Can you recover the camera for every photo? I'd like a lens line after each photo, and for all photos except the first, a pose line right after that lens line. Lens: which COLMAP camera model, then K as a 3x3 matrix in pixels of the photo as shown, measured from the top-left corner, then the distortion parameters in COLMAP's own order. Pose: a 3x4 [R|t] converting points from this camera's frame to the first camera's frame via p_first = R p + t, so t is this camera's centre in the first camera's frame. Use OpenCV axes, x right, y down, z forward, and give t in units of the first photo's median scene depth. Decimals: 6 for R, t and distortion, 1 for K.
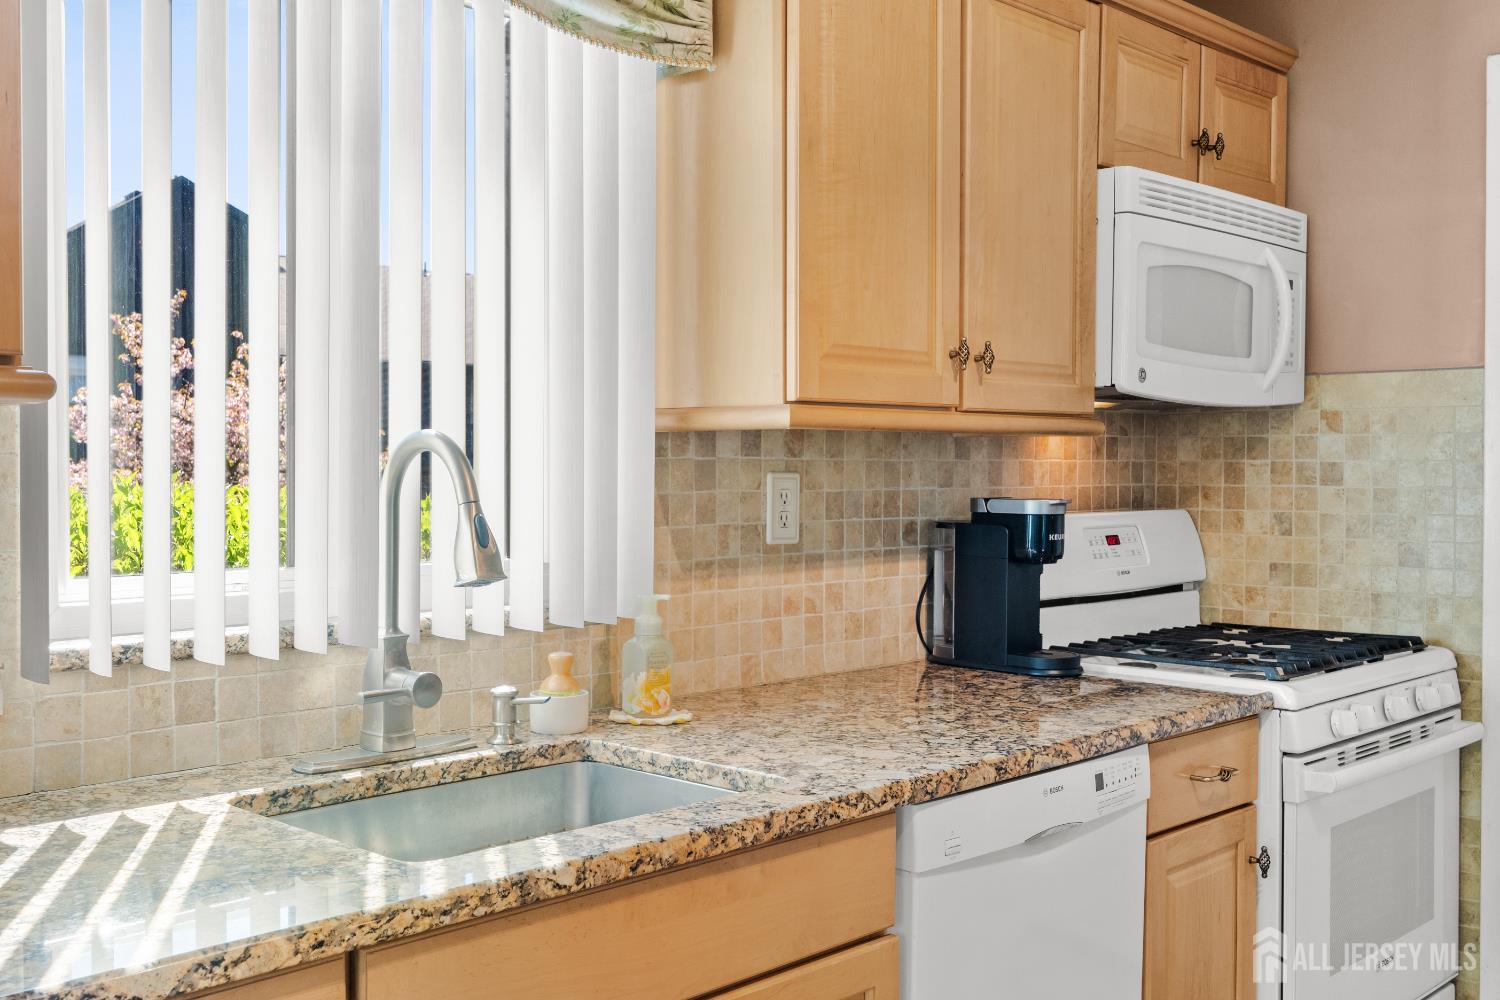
lens RADIAL K [[1508.1, 0, 750.0], [0, 1508.1, 500.0], [0, 0, 1]] dist [0.003173, -0.021271]
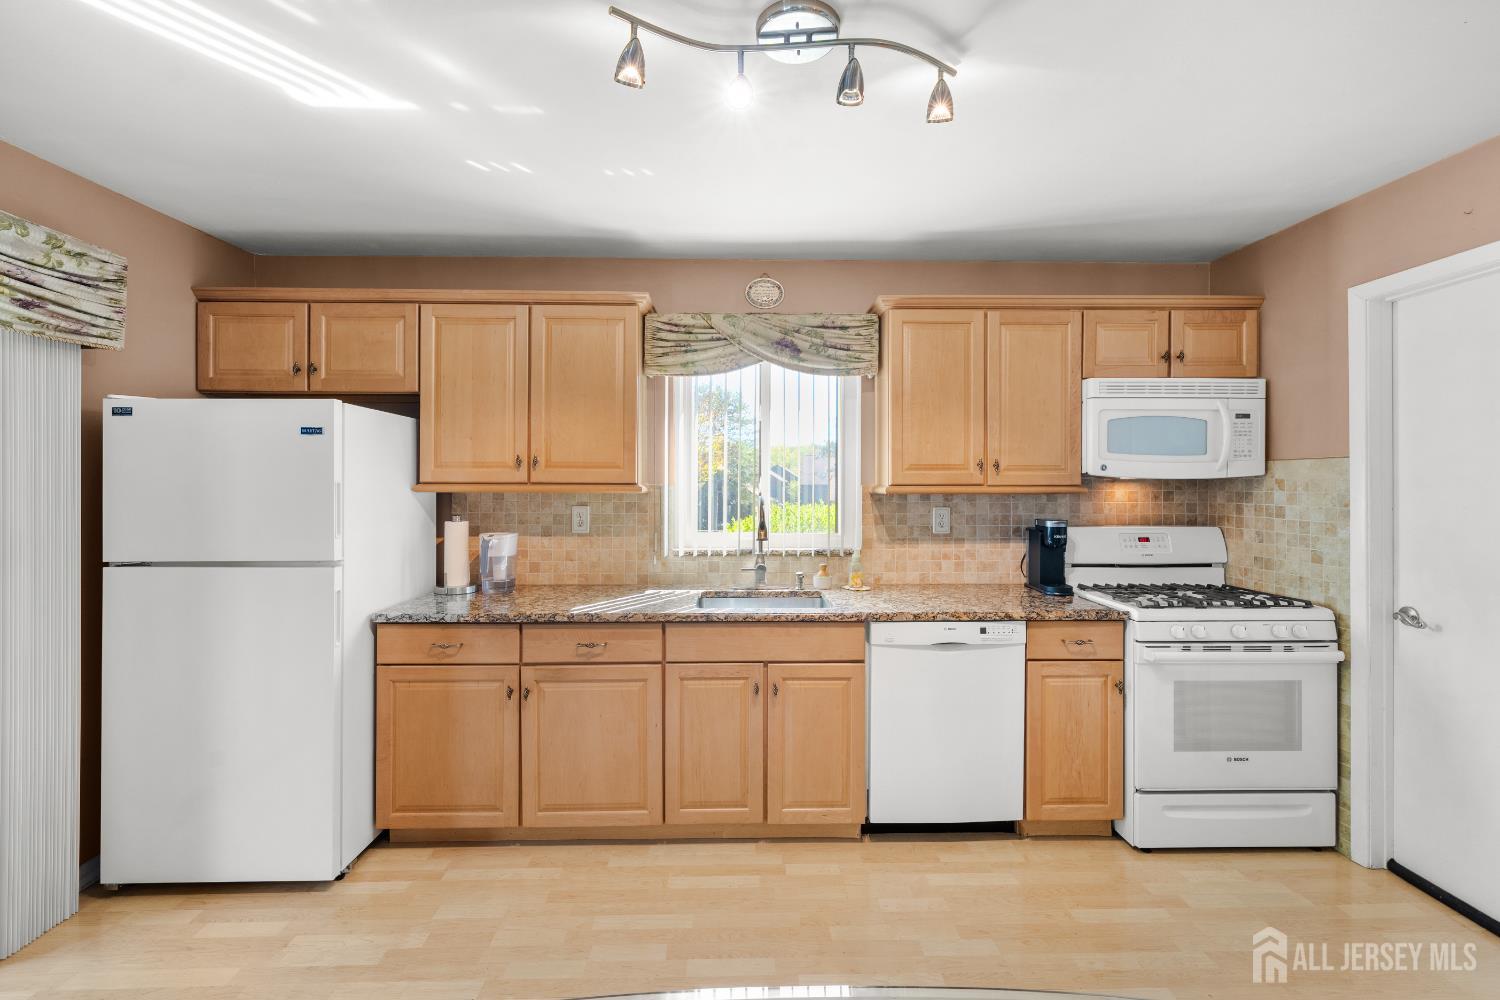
lens RADIAL K [[658.9, 0, 754.2], [0, 658.9, 485.1], [0, 0, 1]] dist [-0.001097, -0.000384]
pose [[0.713498, 0.002584, -0.700652, 0.569435], [-0.016588, 0.999775, -0.013205, -0.034012], [0.700460, 0.021044, 0.713381, -0.078431]]
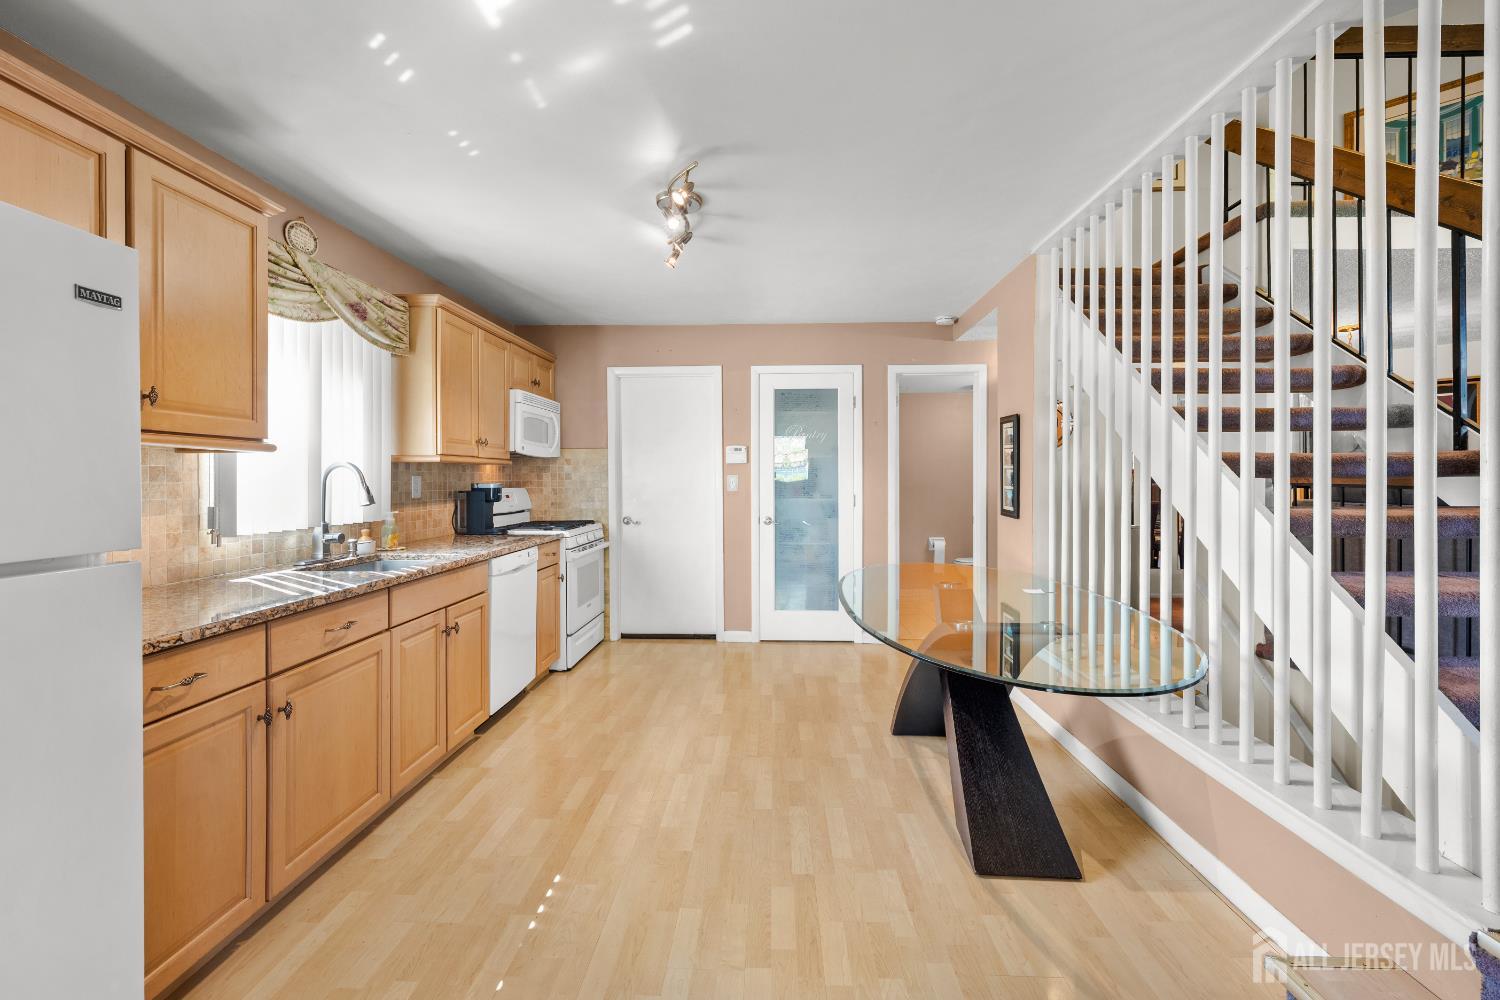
lens RADIAL K [[612.3, 0, 749.8], [0, 612.3, 477.8], [0, 0, 1]] dist [0.000152, -0.000037]
pose [[0.747453, -0.004708, 0.664298, -0.293235], [0.021901, 0.999606, -0.017557, 0.023266], [-0.663954, 0.027672, 0.747261, -0.420757]]
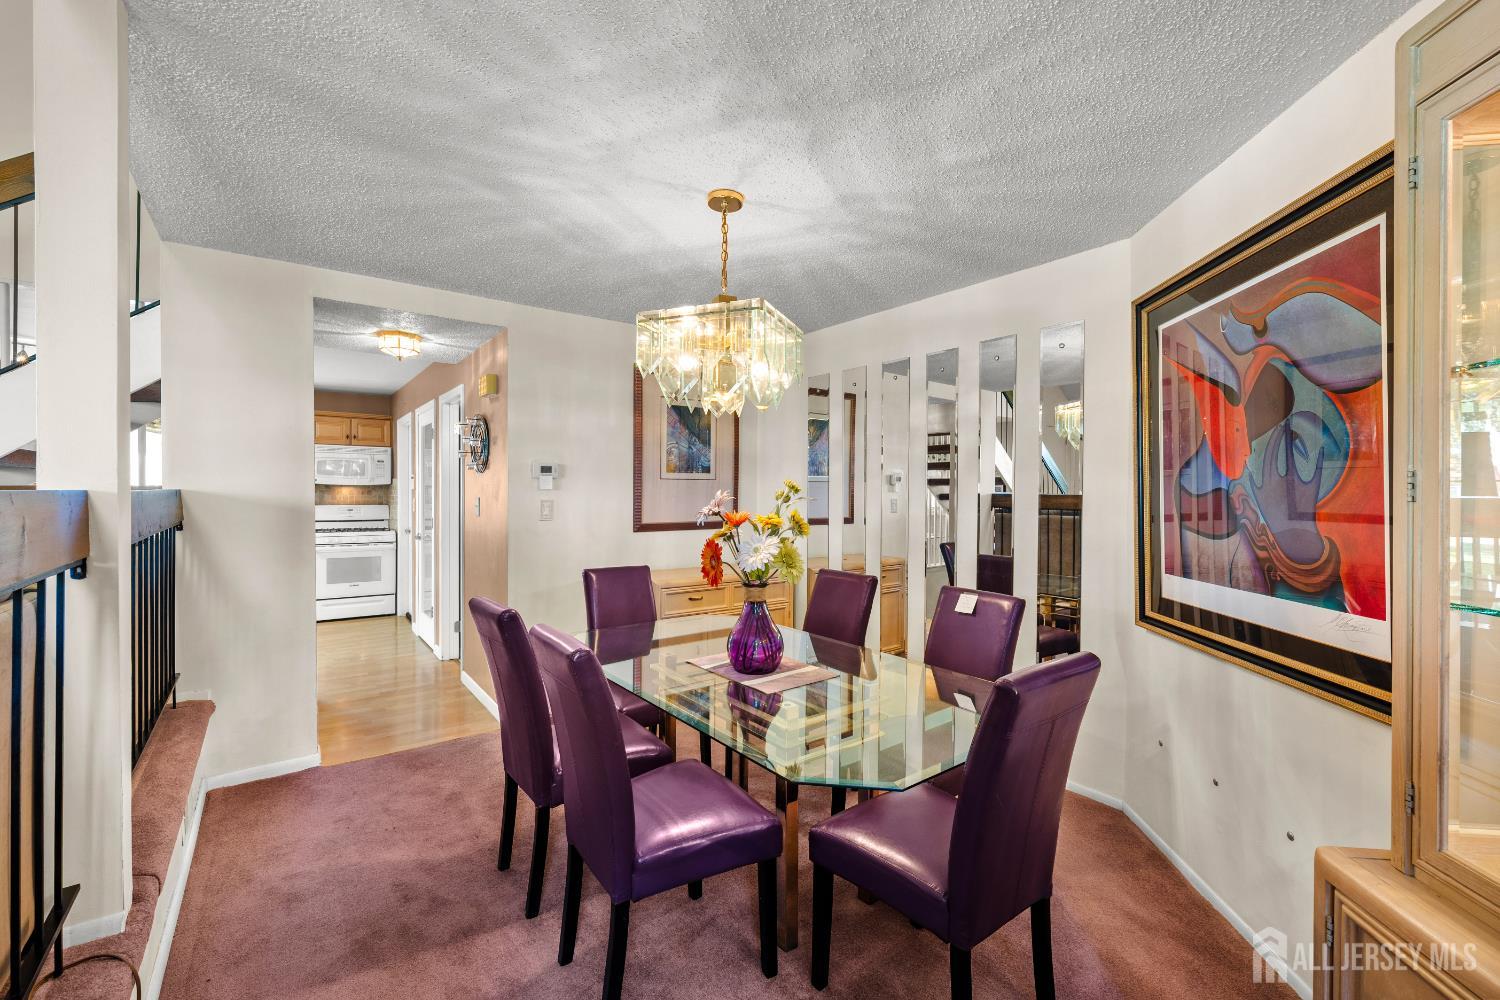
lens RADIAL K [[625.7, 0, 750.0], [0, 625.7, 500.0], [0, 0, 1]] dist [-0.002329, -0.000237]
pose [[0.987434, 0.004704, -0.157964, 2.223964], [-0.007519, 0.999823, -0.017228, 0.020414], [0.157855, 0.018199, 0.987295, -1.064012]]
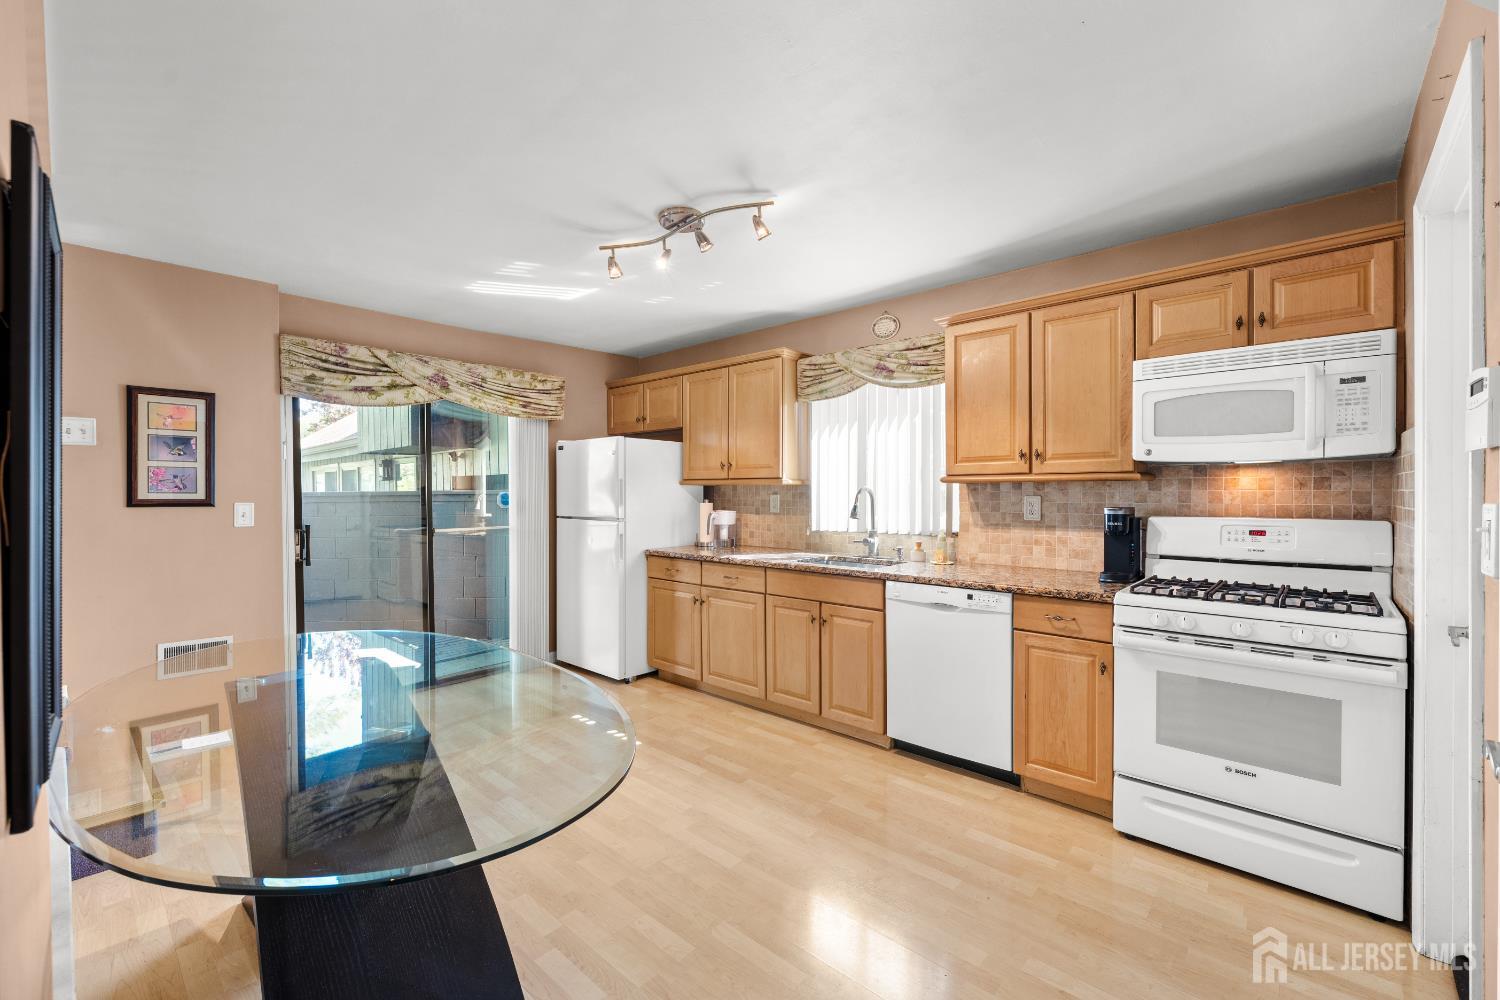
lens RADIAL K [[625.7, 0, 750.0], [0, 625.7, 500.0], [0, 0, 1]] dist [-0.002329, -0.000237]
pose [[0.032721, 0.011825, -0.999395, 1.128949], [-0.020258, 0.999732, 0.011166, -0.011713], [0.999259, 0.019880, 0.032952, 0.384328]]
